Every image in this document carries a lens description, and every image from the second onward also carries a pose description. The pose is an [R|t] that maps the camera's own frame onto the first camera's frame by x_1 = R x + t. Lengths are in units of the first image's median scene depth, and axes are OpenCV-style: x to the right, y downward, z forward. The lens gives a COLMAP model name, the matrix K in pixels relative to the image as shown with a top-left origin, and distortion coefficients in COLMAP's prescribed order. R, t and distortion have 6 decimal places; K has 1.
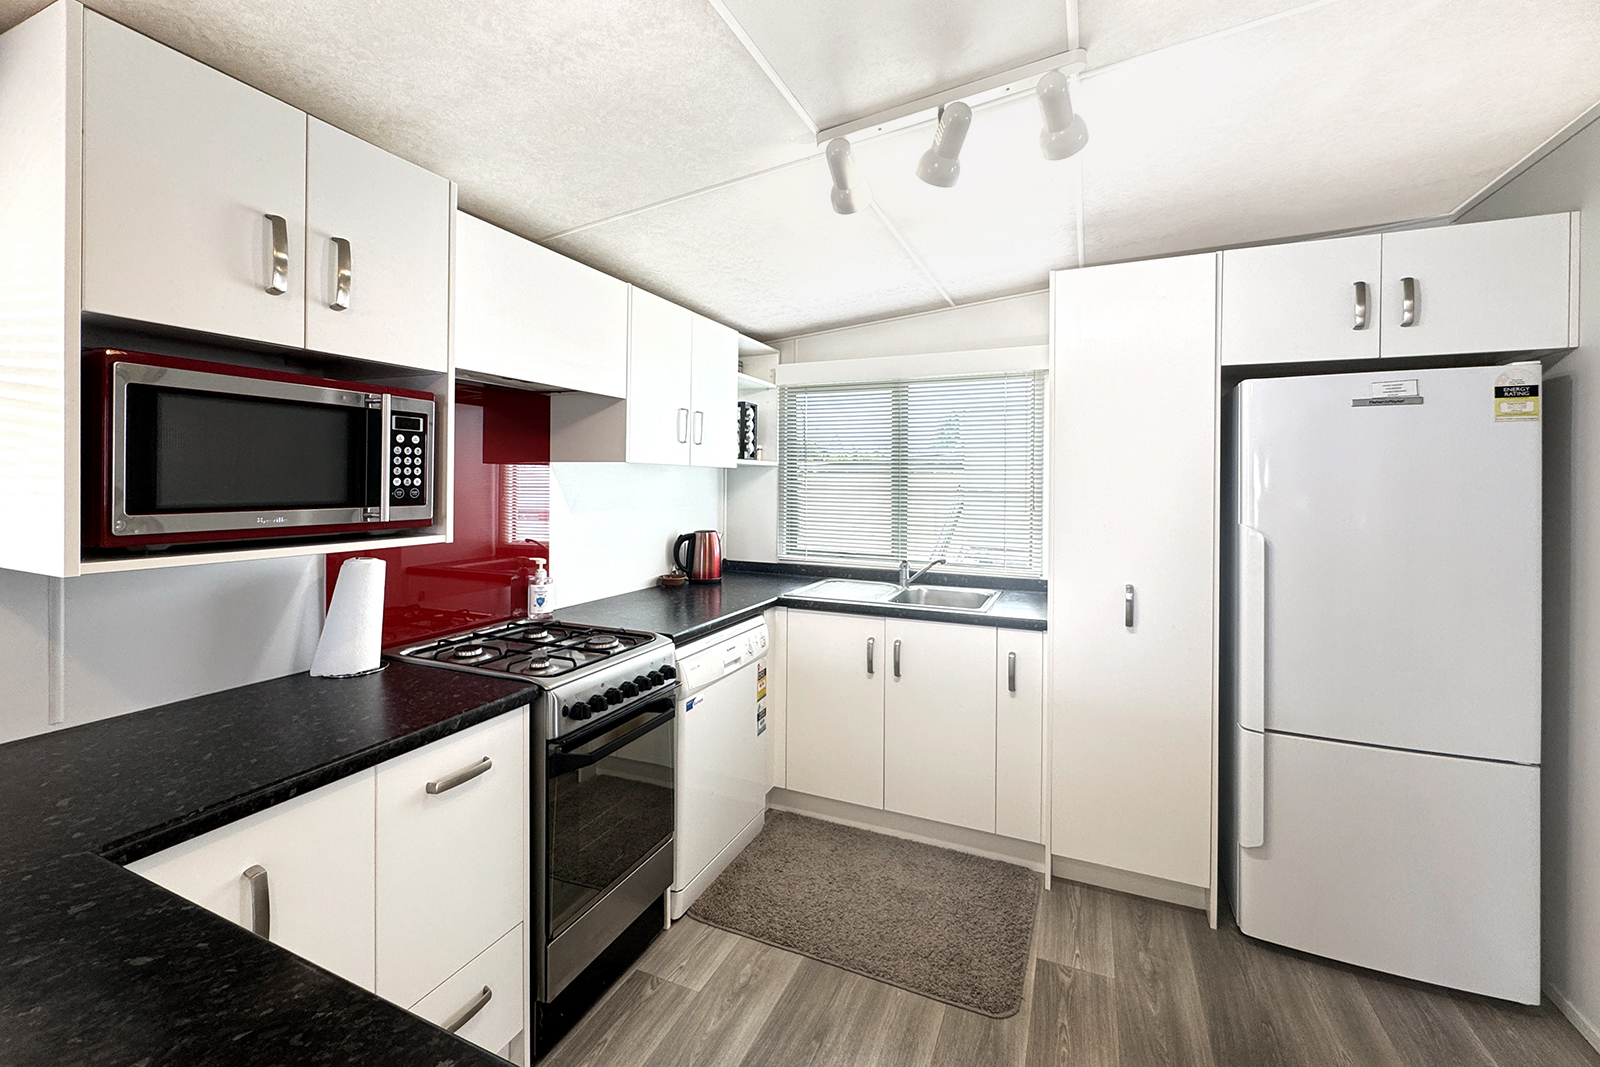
lens RADIAL K [[607.8, 0, 800.0], [0, 607.8, 533.5], [0, 0, 1]] dist [0.019113, 0.000073]
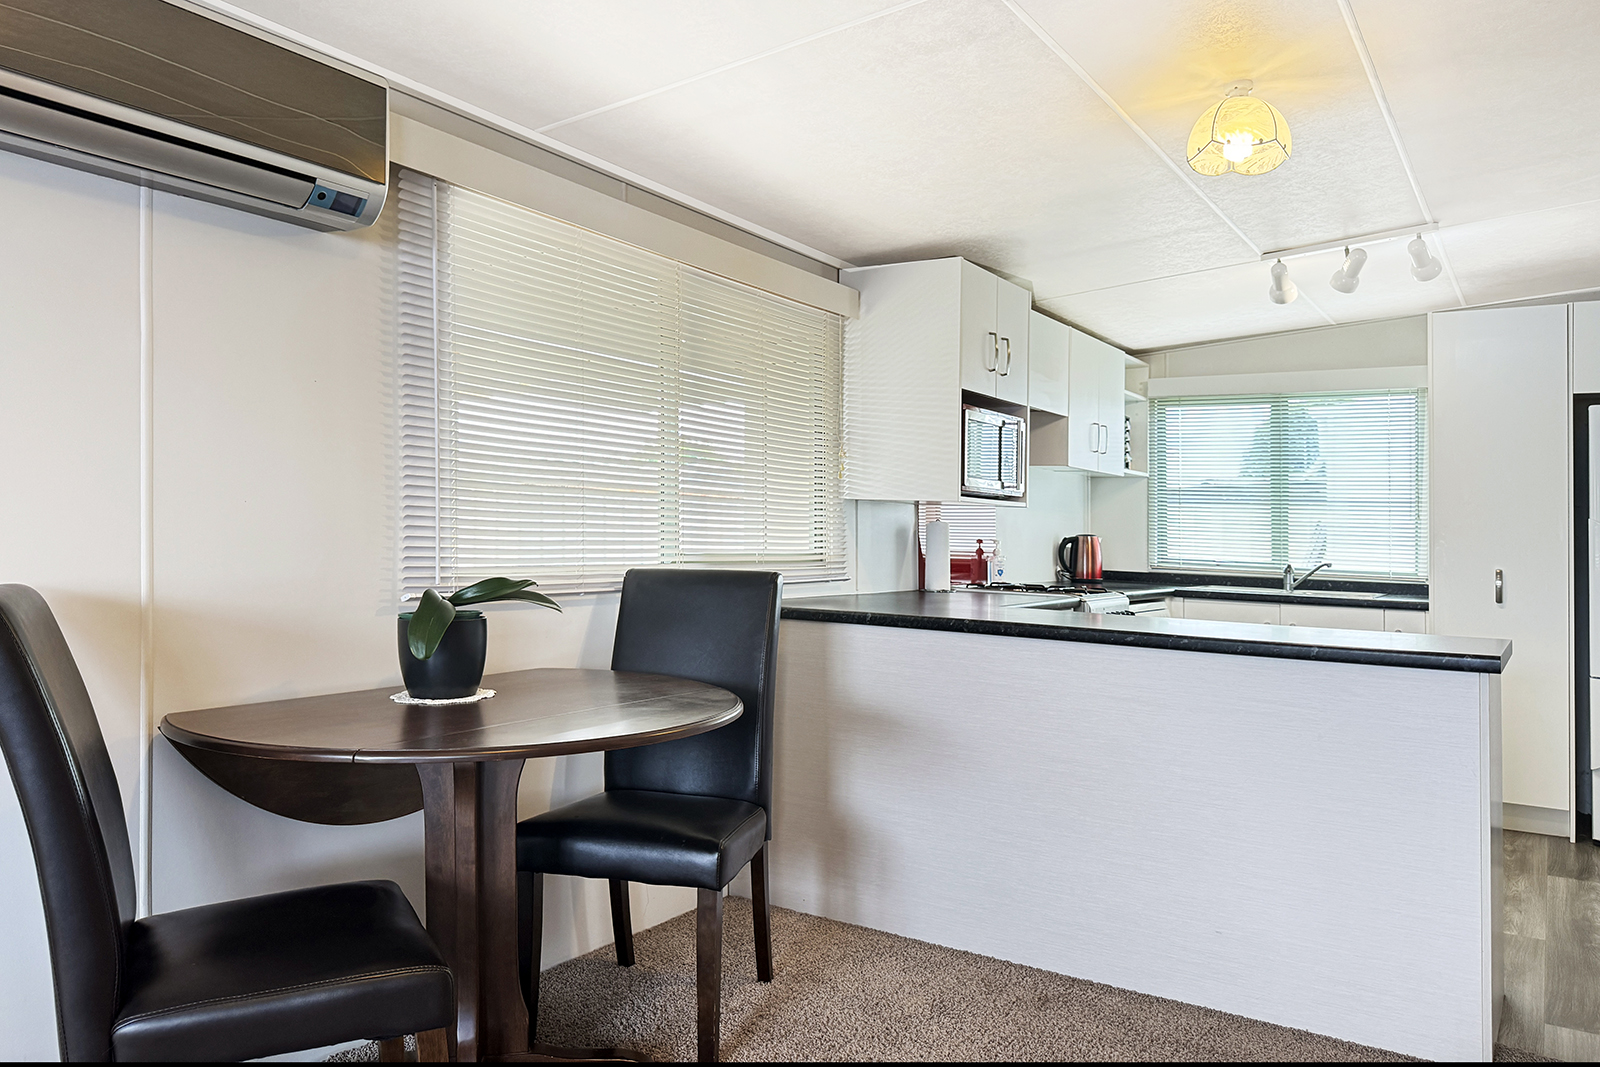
lens RADIAL K [[1121.3, 0, 800.0], [0, 1121.3, 533.5], [0, 0, 1]] dist [0.000078, -0.001414]
pose [[0.987476, 0.022560, -0.156146, -0.350564], [-0.036652, 0.995449, -0.087968, 0.186654], [0.153451, 0.092589, 0.983809, -1.011842]]
